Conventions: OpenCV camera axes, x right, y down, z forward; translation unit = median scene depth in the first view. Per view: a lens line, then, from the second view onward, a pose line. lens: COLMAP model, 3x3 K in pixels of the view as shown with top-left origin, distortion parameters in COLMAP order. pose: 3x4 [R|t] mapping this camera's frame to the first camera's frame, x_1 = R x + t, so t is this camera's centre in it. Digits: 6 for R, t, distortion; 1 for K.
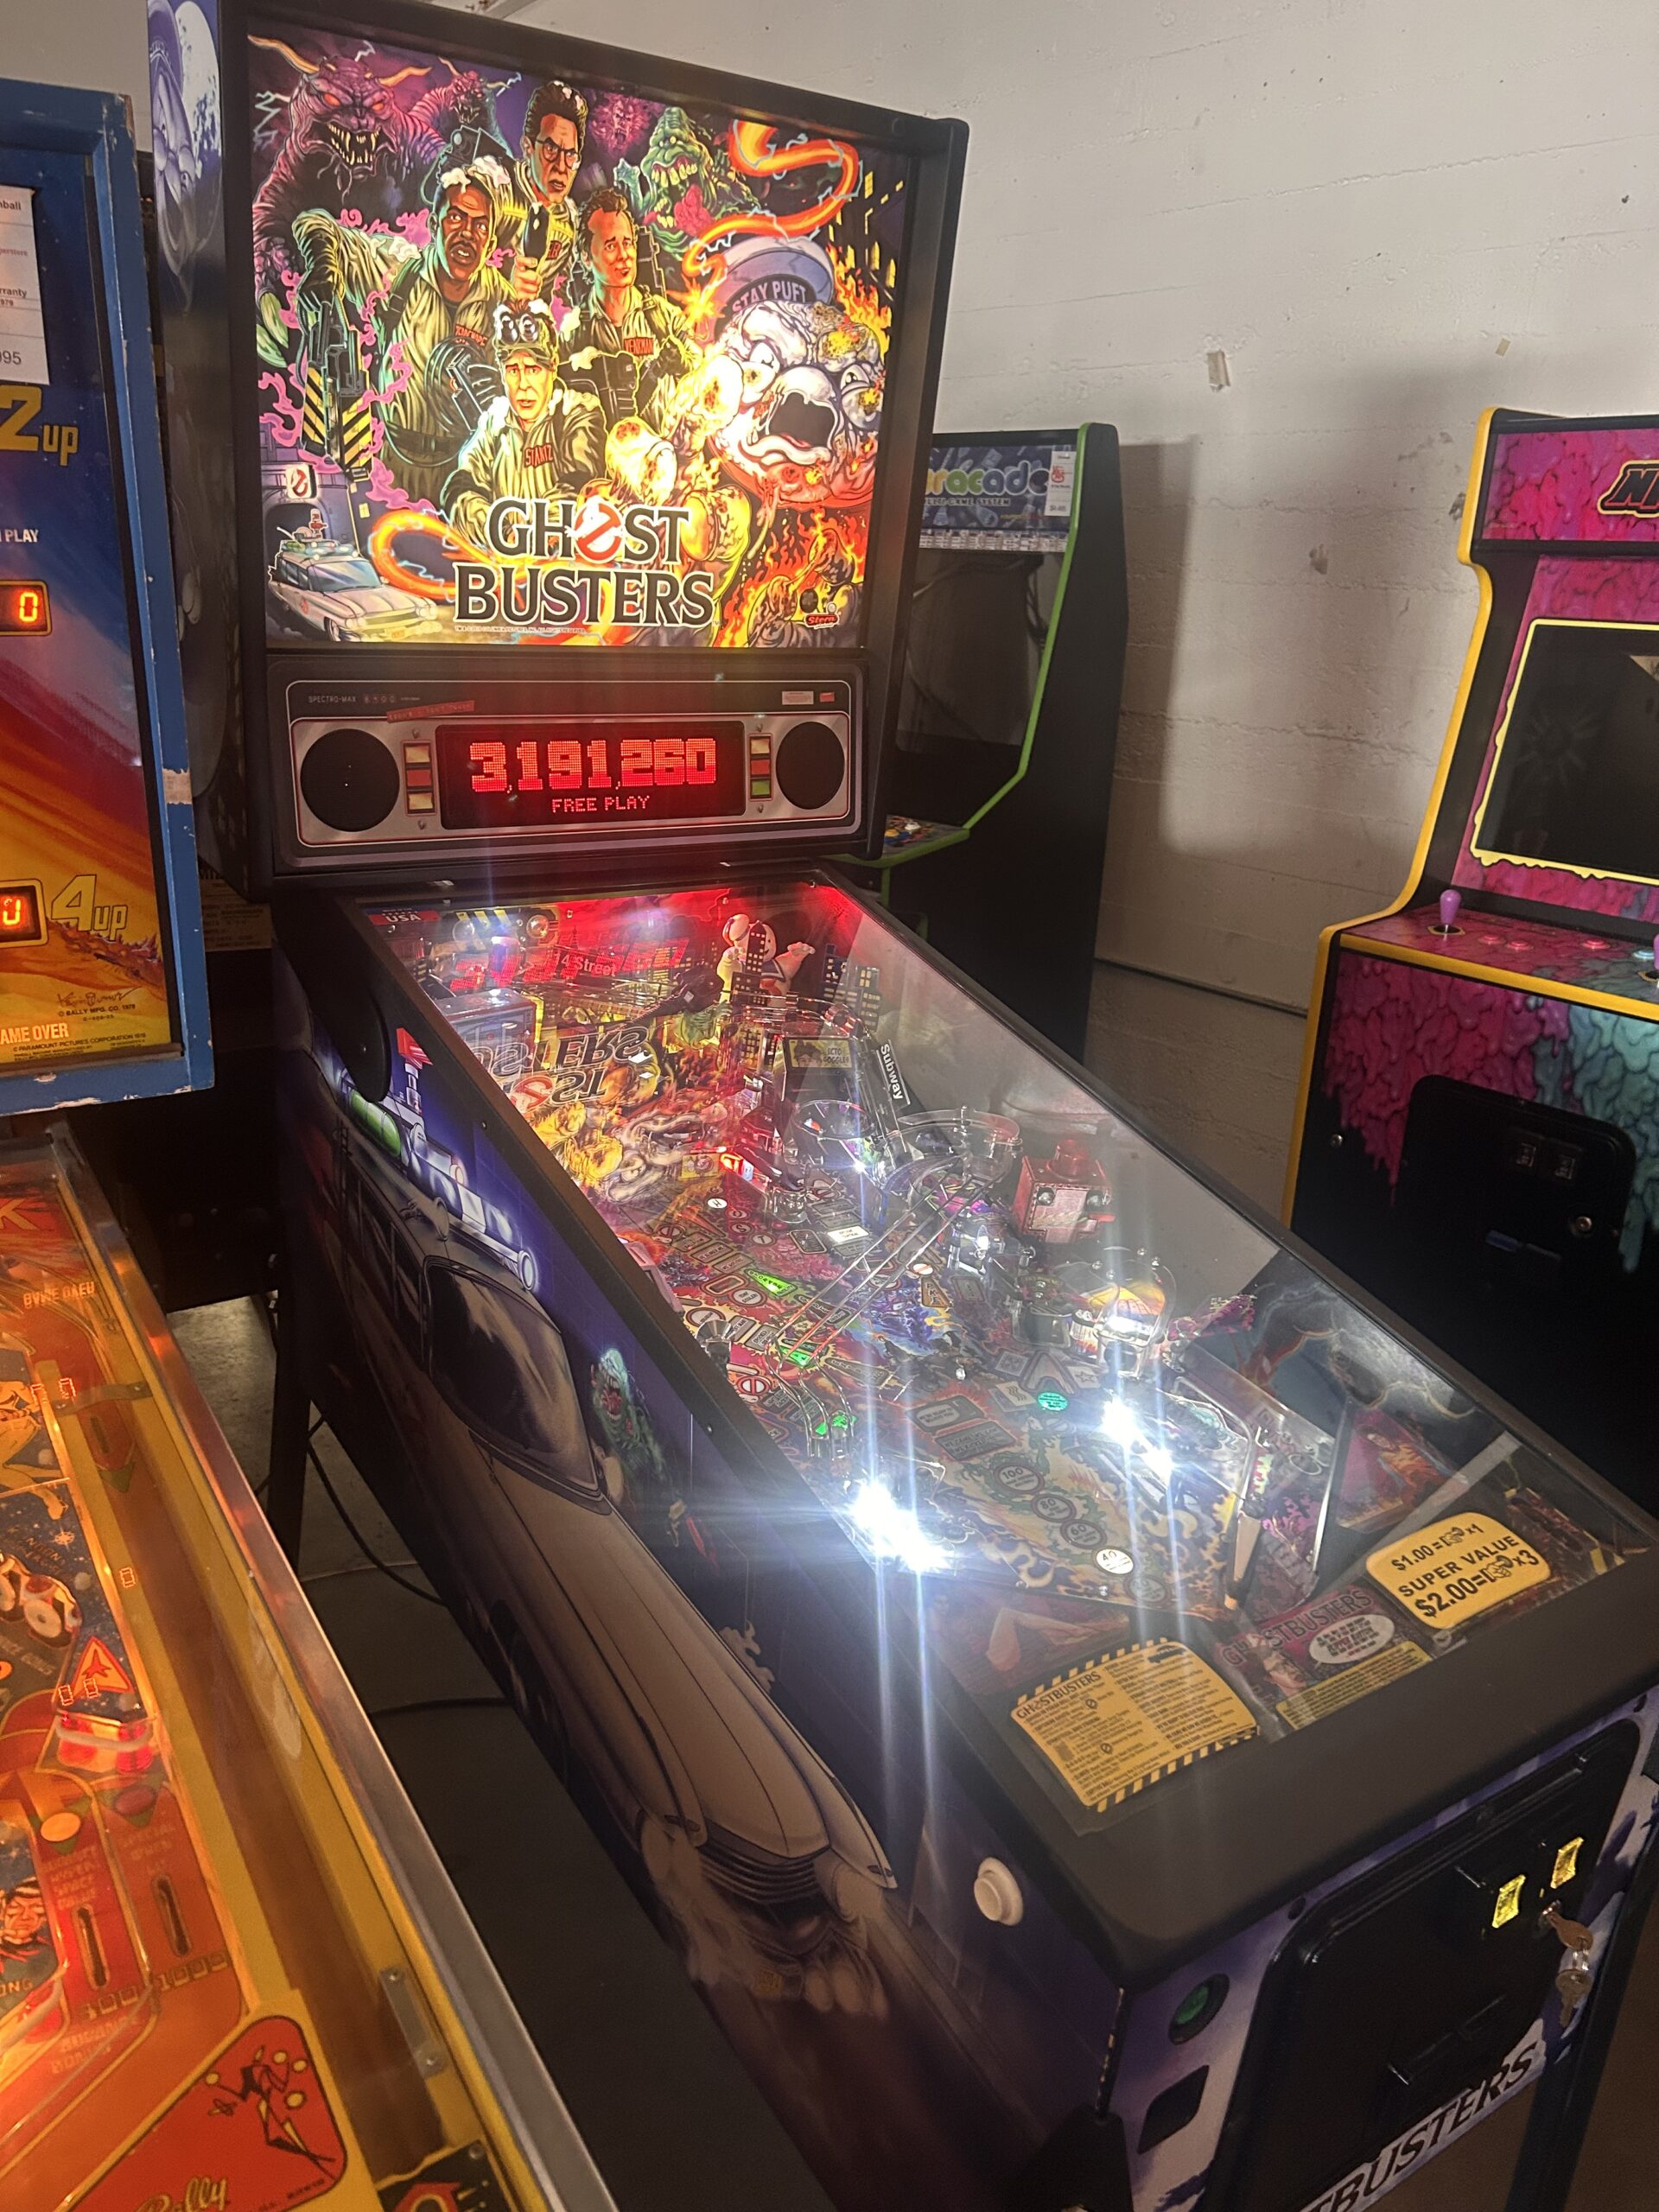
lens RADIAL K [[1664.1, 0, 829.5], [0, 1664.1, 1106.0], [0, 0, 1]] dist [0.002199, -0.006427]
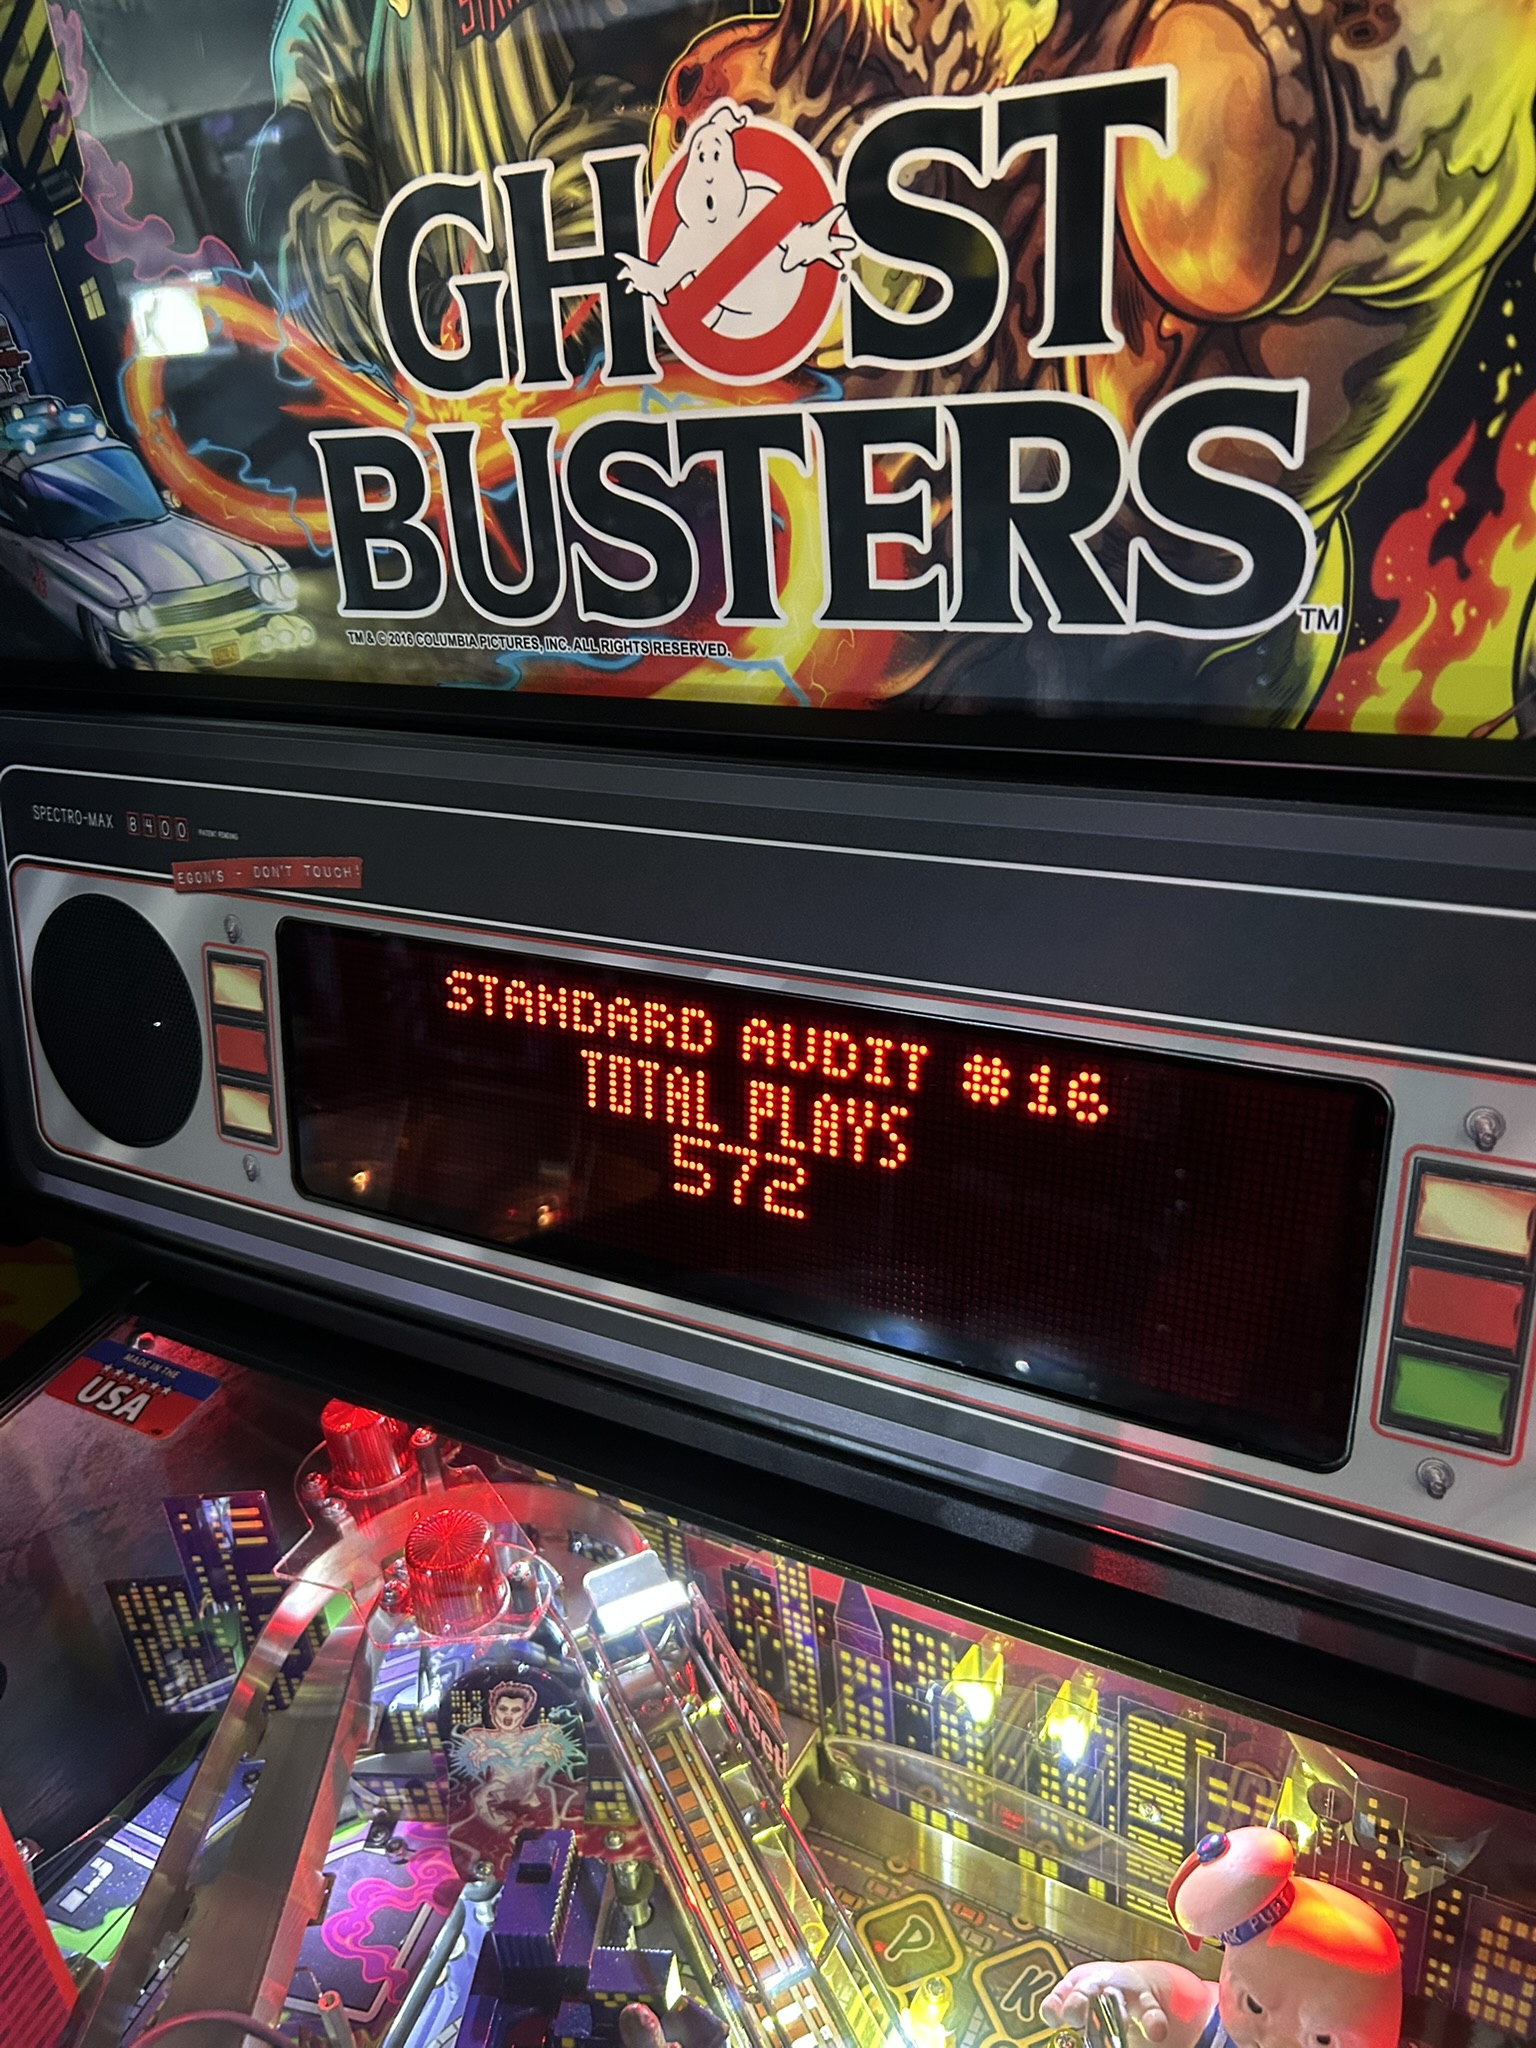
lens RADIAL K [[1570.6, 0, 768.0], [0, 1570.6, 1024.0], [0, 0, 1]] dist [-0.005880, 0.003405]
pose [[0.426200, 0.241349, -0.871840, 0.095529], [-0.237435, 0.959810, 0.149631, -0.279940], [0.872914, 0.143233, 0.466376, 0.940374]]
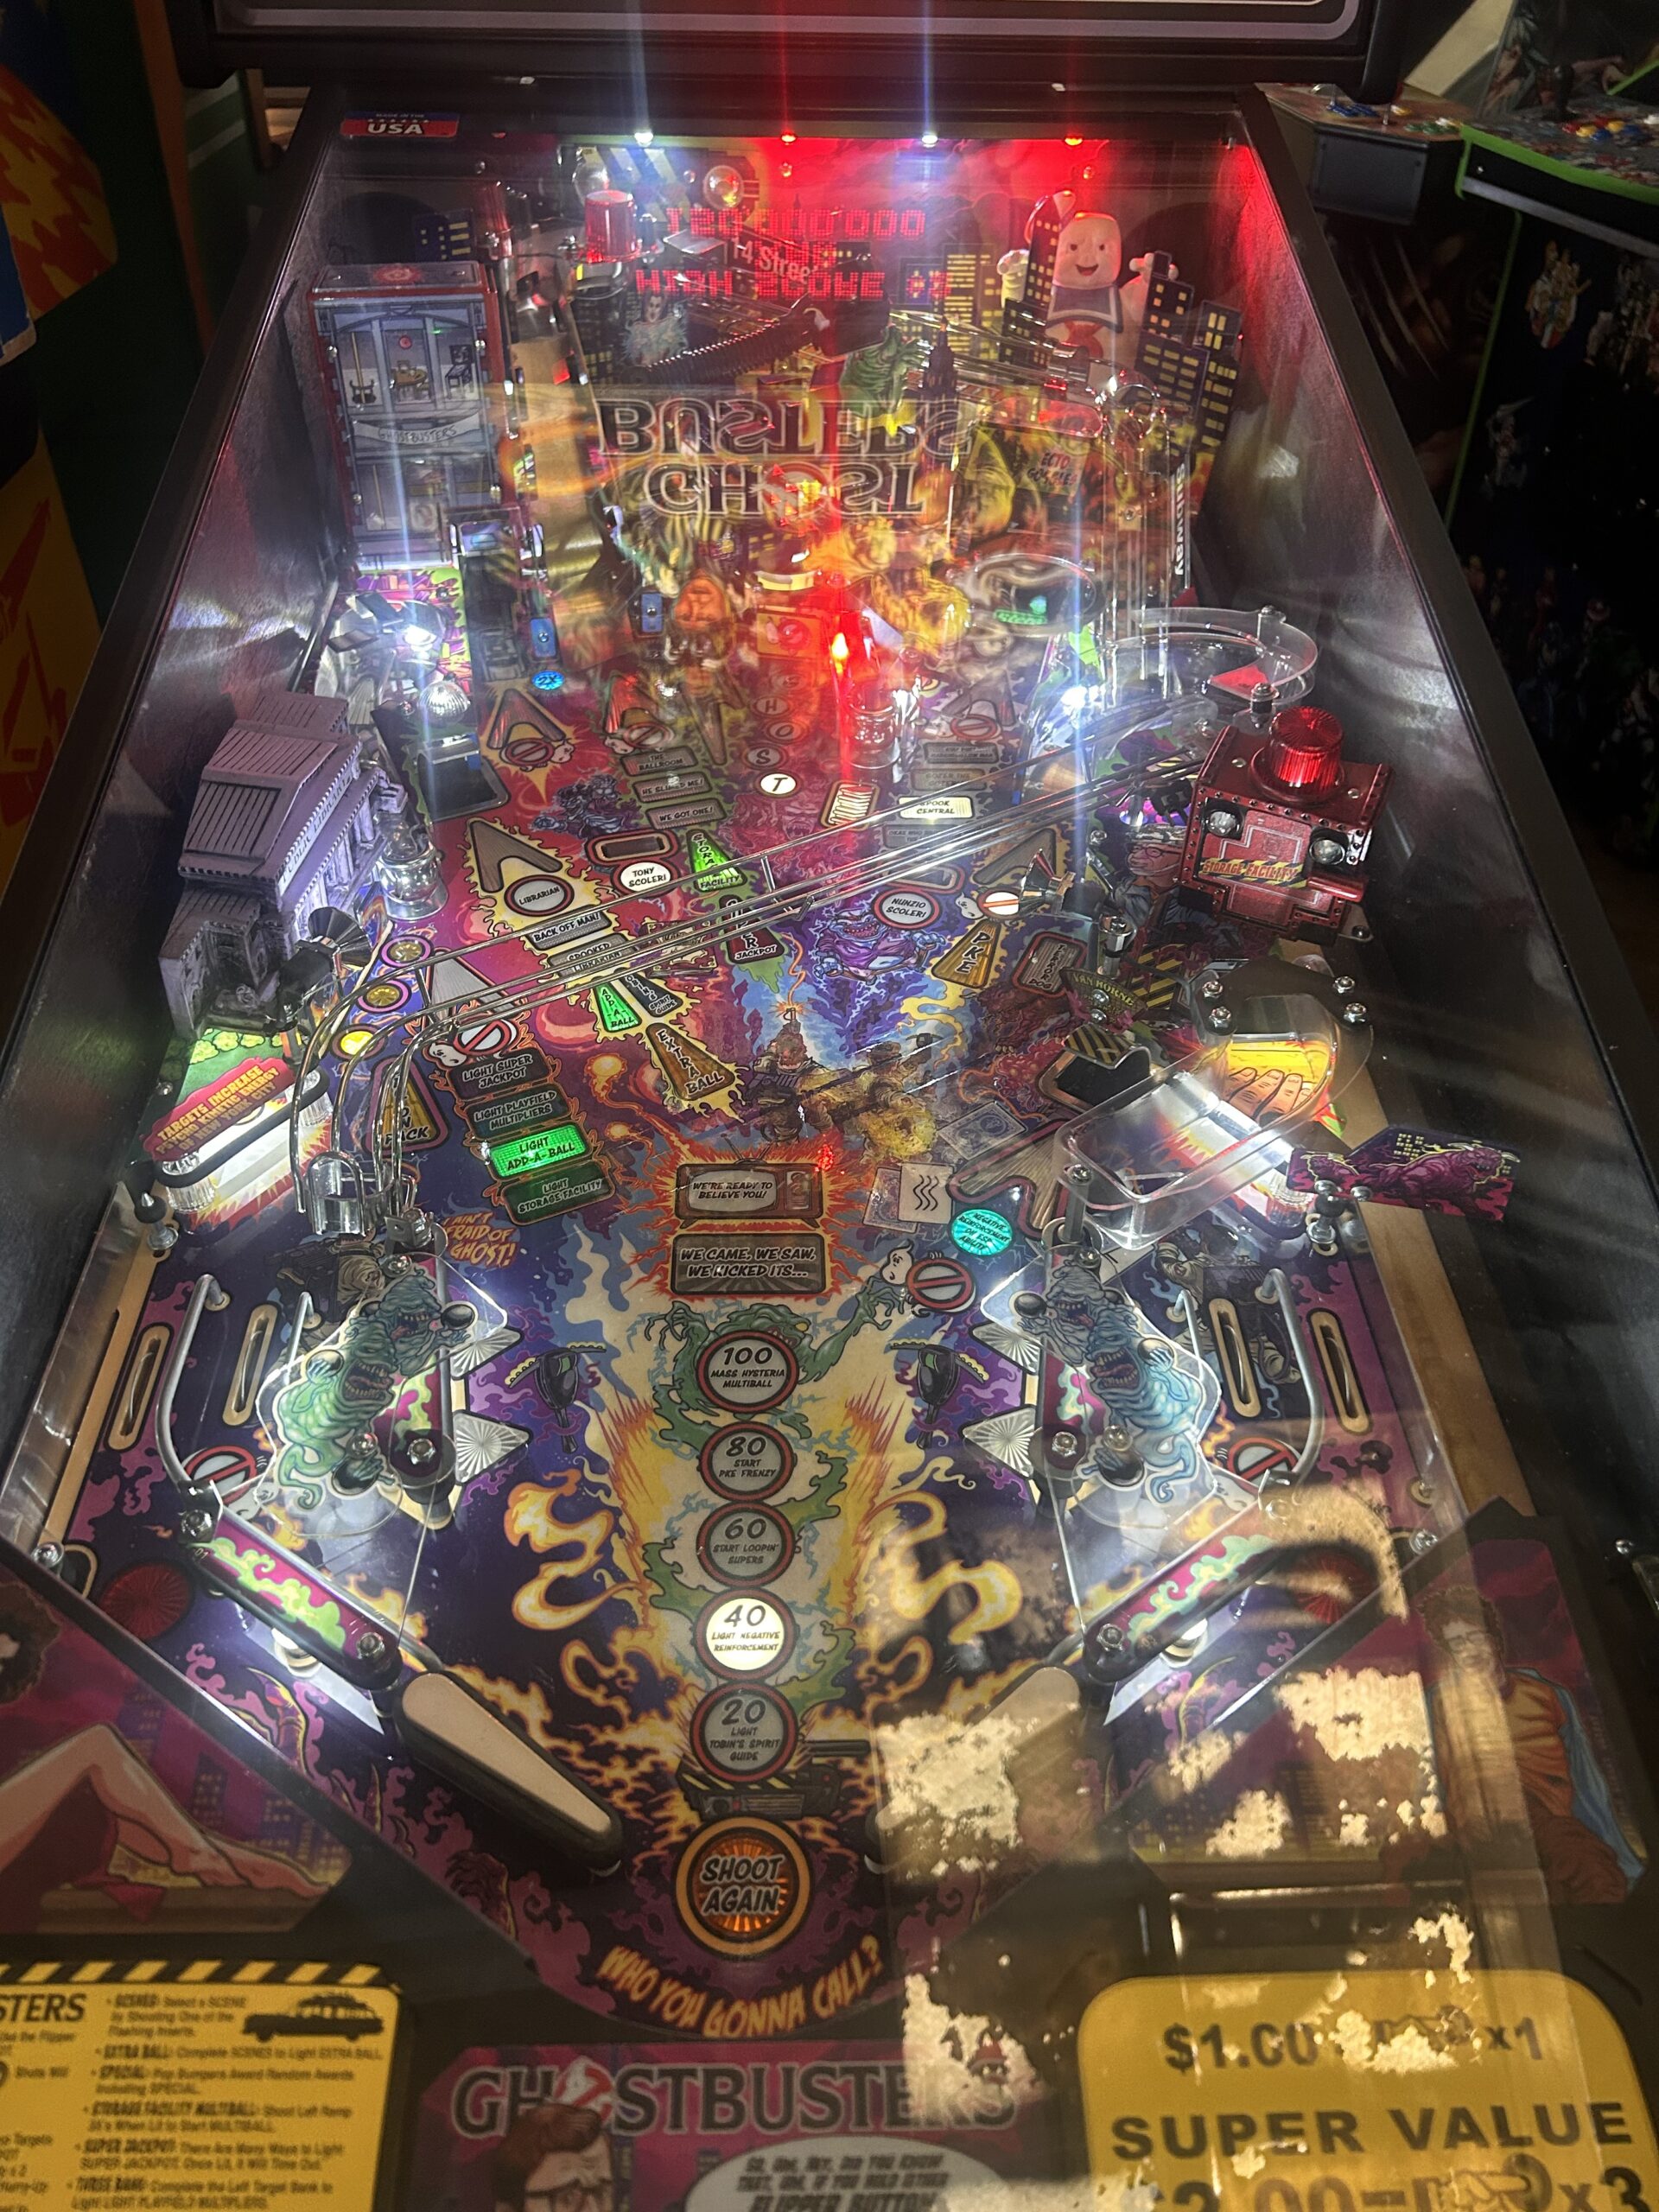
lens RADIAL K [[1658.3, 0, 829.5], [0, 1658.3, 1106.0], [0, 0, 1]] dist [0.045529, -0.064274]
pose [[0.848753, 0.296709, -0.437700, 0.246208], [-0.144684, 0.926461, 0.347471, -0.016536], [0.508610, -0.231589, 0.829266, 0.490137]]
